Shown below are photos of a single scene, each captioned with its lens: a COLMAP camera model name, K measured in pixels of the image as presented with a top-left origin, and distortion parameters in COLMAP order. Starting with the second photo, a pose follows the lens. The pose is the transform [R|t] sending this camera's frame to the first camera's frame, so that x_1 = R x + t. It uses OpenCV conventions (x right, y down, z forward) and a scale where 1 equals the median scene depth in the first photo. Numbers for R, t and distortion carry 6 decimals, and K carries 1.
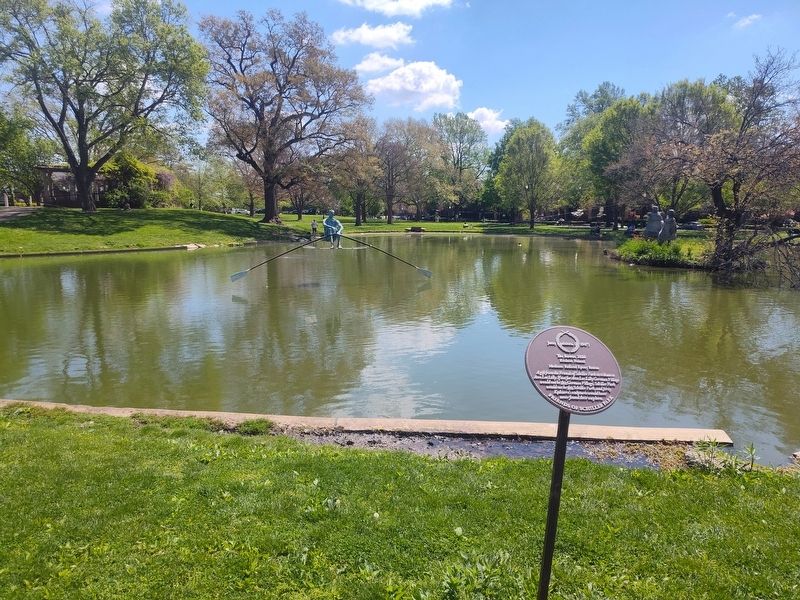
lens RADIAL K [[555.8, 0, 400.0], [0, 555.8, 300.0], [0, 0, 1]] dist [-0.002466, -0.002532]
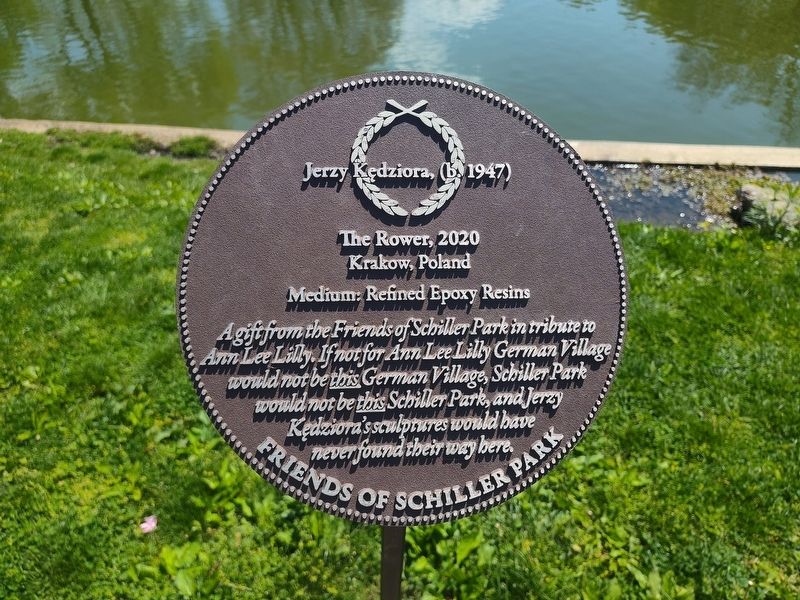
lens RADIAL K [[555.8, 0, 400.0], [0, 555.8, 300.0], [0, 0, 1]] dist [-0.002466, -0.002532]
pose [[0.997906, 0.017517, -0.062268, 0.225391], [0.017843, 0.850736, 0.525291, 0.005689], [0.062175, -0.525302, 0.848641, 0.569060]]
